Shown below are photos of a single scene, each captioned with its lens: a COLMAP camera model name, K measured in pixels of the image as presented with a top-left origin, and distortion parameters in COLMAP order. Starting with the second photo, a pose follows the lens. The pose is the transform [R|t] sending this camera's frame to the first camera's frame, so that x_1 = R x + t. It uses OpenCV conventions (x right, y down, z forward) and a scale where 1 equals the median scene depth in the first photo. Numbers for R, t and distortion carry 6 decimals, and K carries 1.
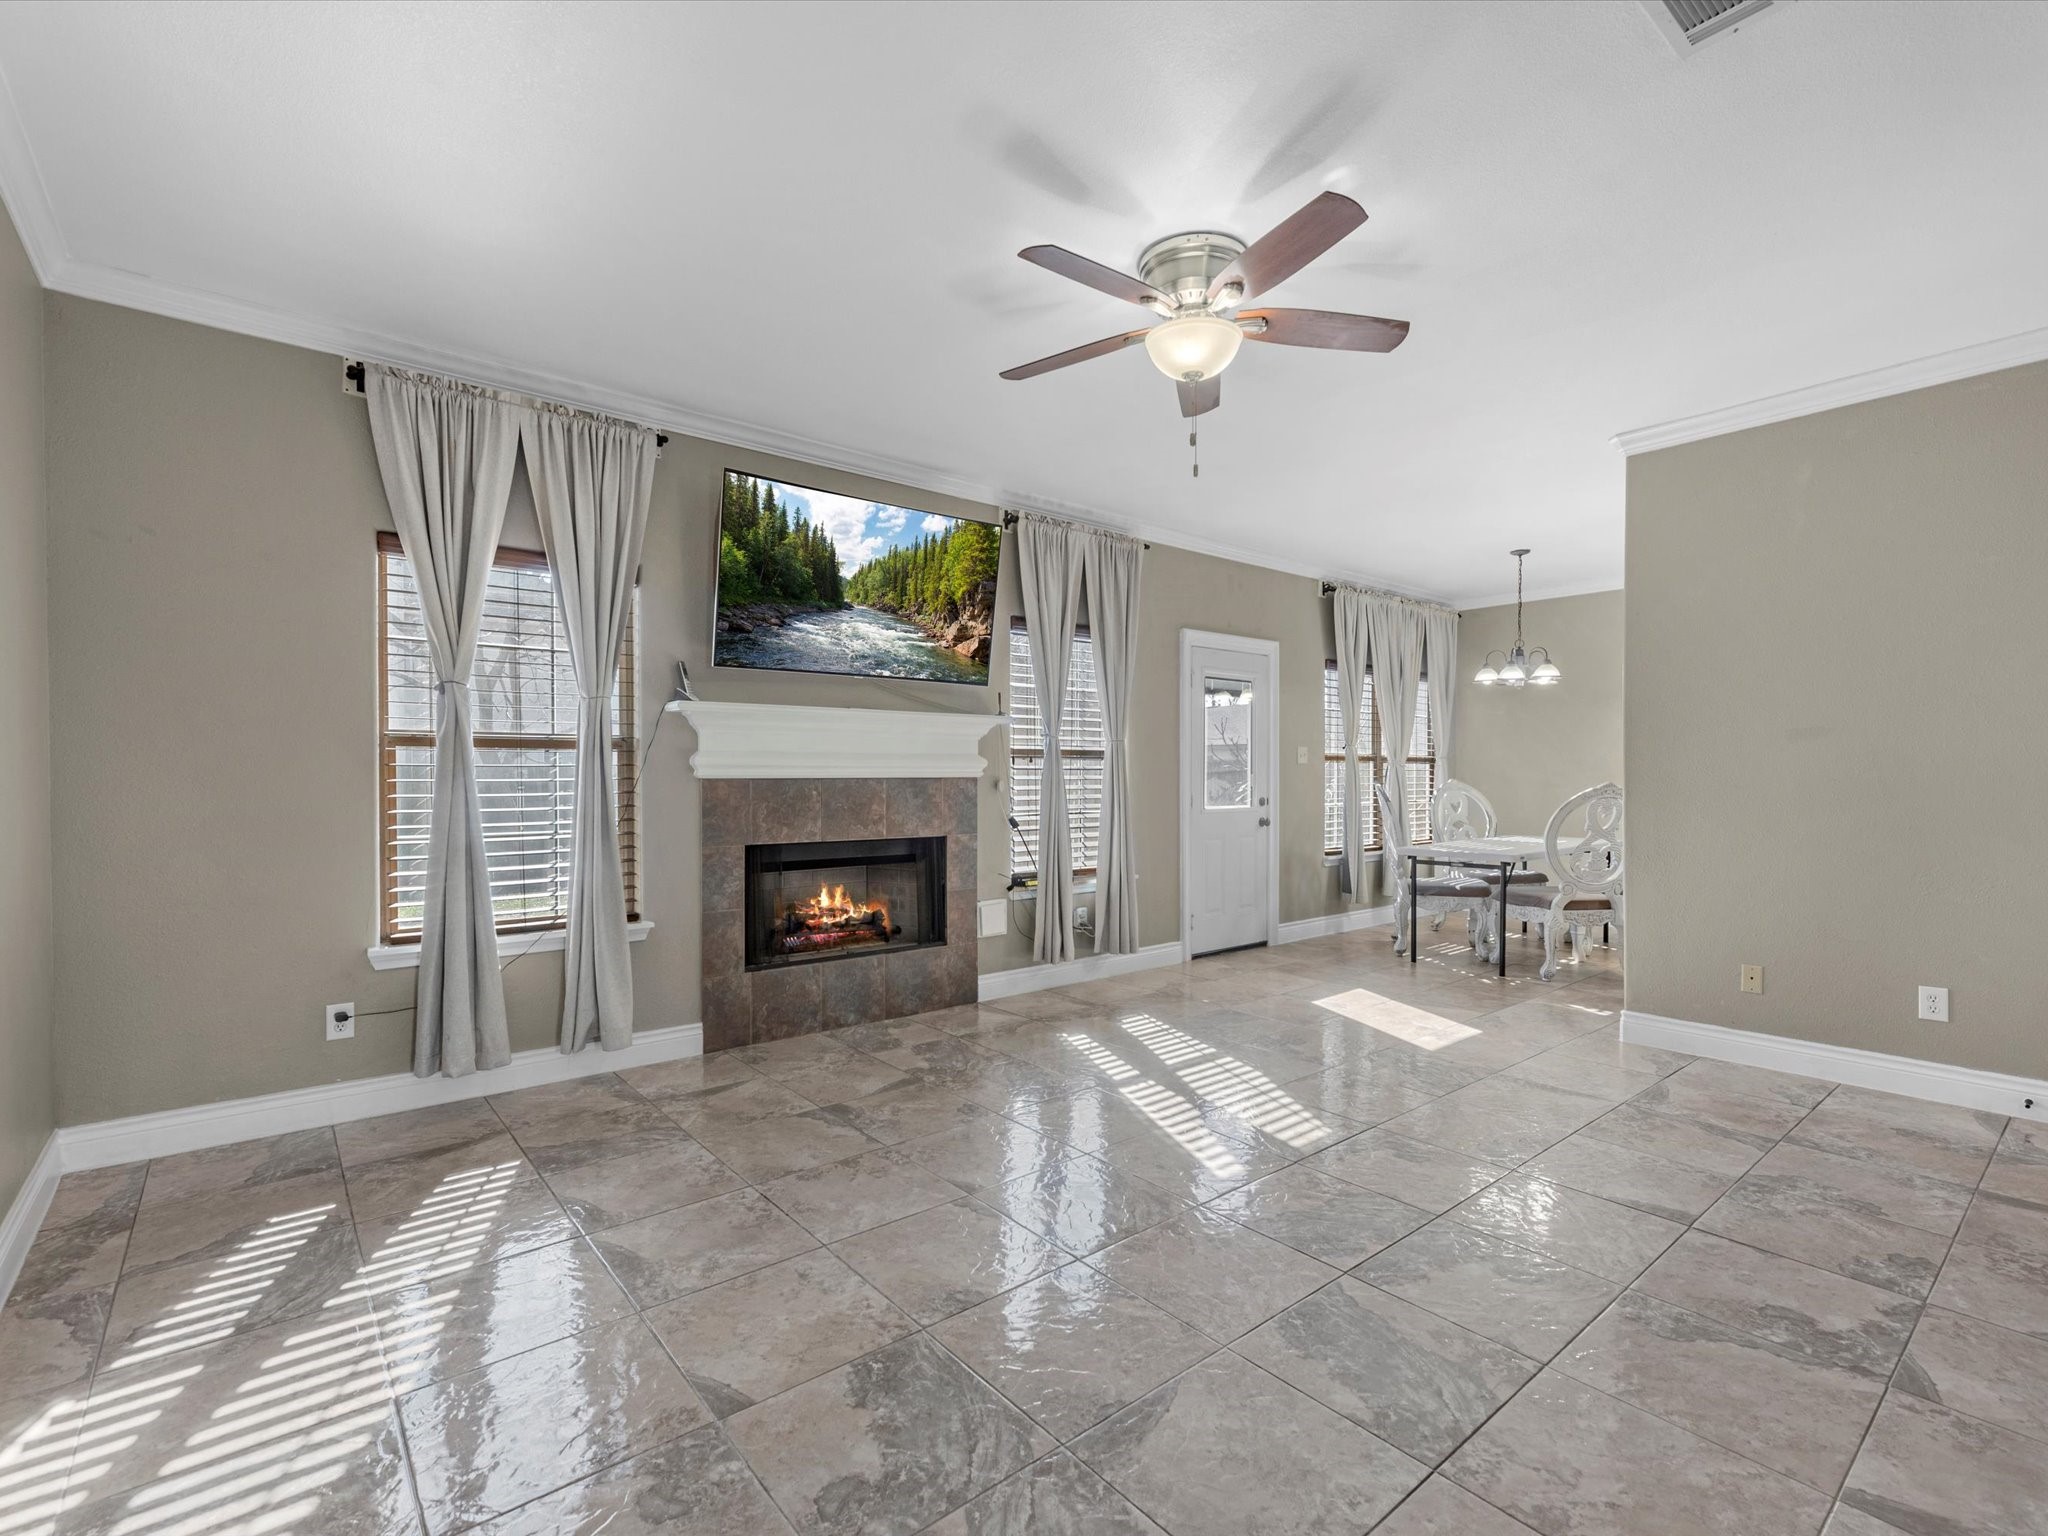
lens RADIAL K [[934.9, 0, 1023.5], [0, 934.9, 774.6], [0, 0, 1]] dist [-0.003739, -0.000116]
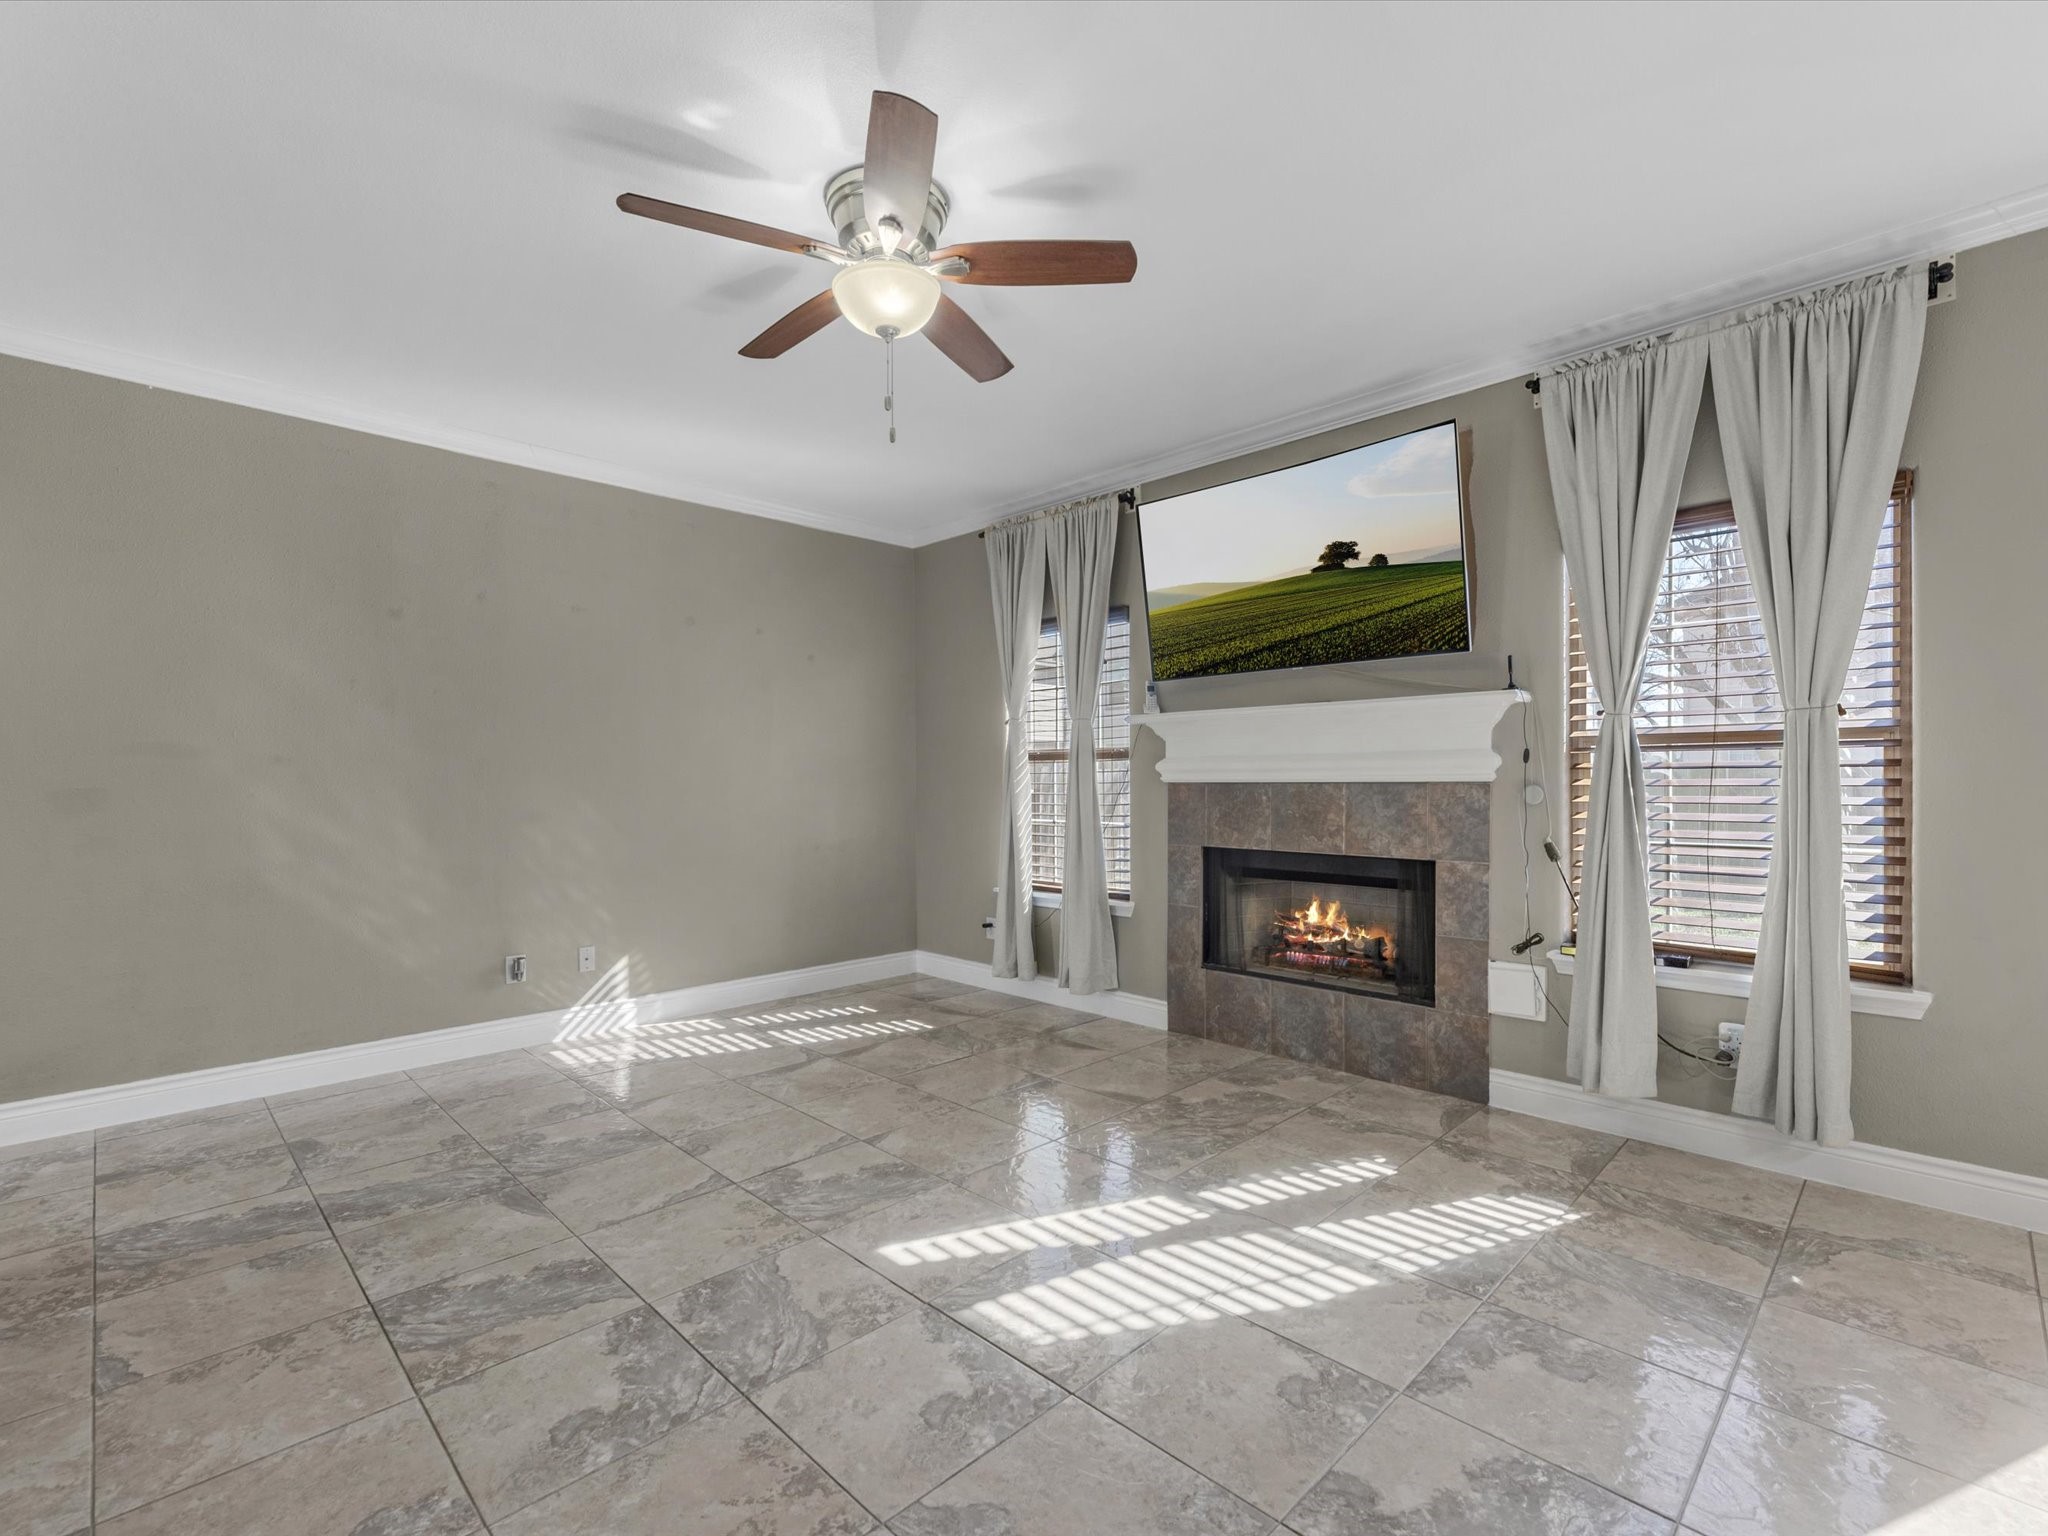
lens RADIAL K [[934.9, 0, 1023.5], [0, 934.9, 774.6], [0, 0, 1]] dist [-0.003739, -0.000116]
pose [[0.094443, -0.004617, -0.995520, 0.724857], [0.005702, 0.999975, -0.004097, -0.001475], [0.995514, -0.005290, 0.094467, 0.702781]]
